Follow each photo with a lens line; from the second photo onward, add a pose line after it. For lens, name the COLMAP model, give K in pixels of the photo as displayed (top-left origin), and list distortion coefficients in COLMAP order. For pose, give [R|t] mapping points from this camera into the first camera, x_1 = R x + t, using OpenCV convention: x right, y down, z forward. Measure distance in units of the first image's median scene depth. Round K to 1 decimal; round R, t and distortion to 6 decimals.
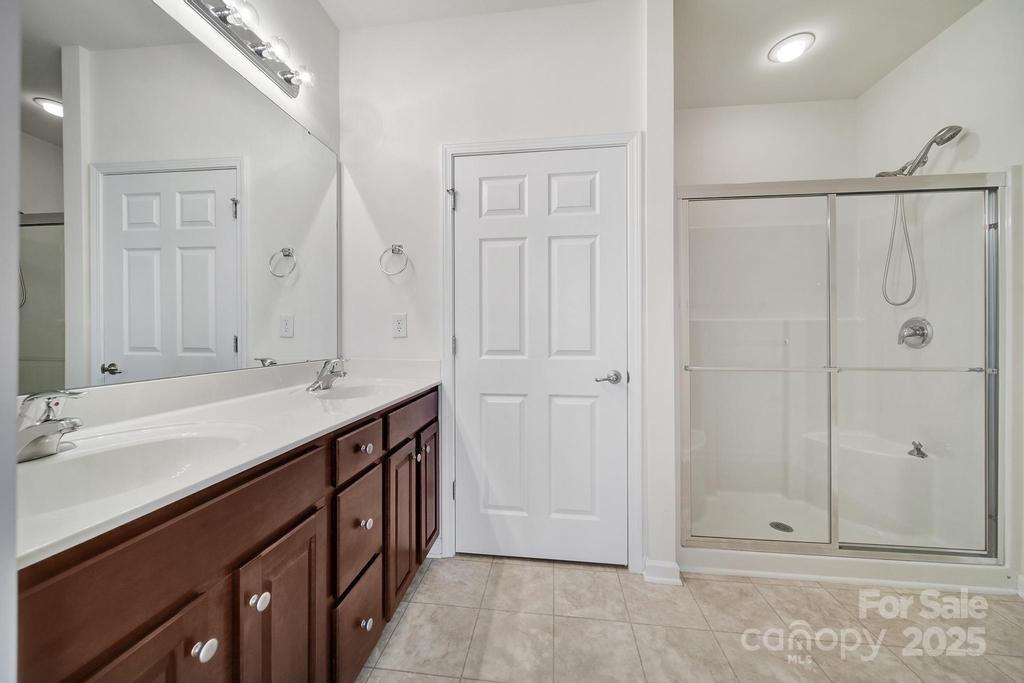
lens RADIAL K [[364.6, 0, 528.8], [0, 364.6, 326.8], [0, 0, 1]] dist [-0.004283, -0.000271]
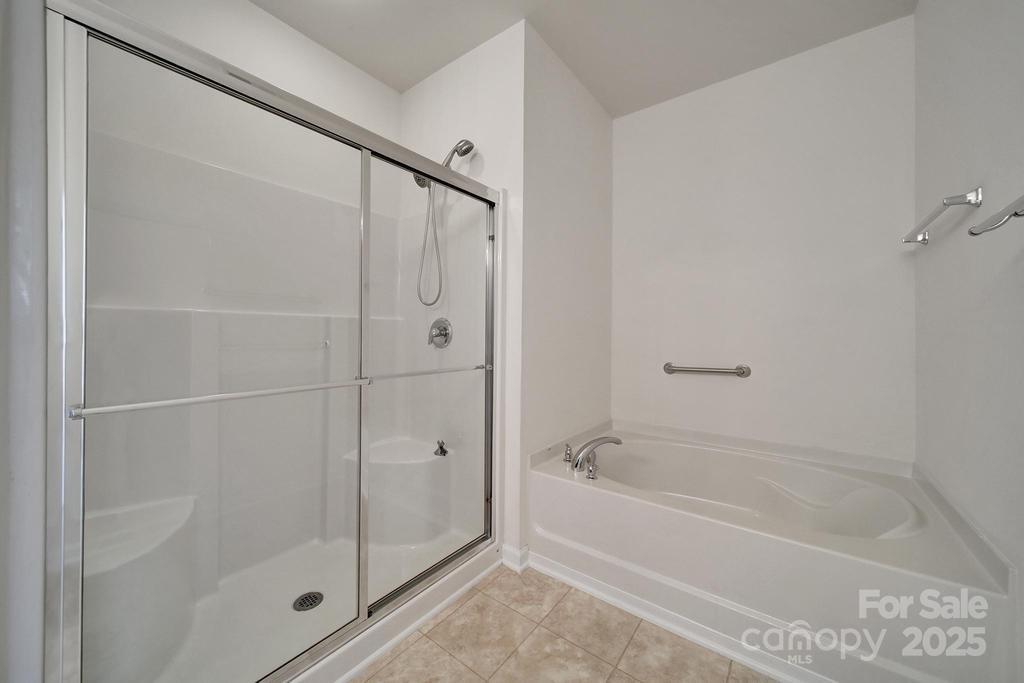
lens RADIAL K [[364.6, 0, 517.3], [0, 364.6, 333.5], [0, 0, 1]] dist [-0.004283, -0.000271]
pose [[0.517516, -0.000883, 0.855673, 0.310315], [-0.014534, 0.999846, 0.009822, 0.005164], [-0.855550, -0.017519, 0.517424, 0.294732]]
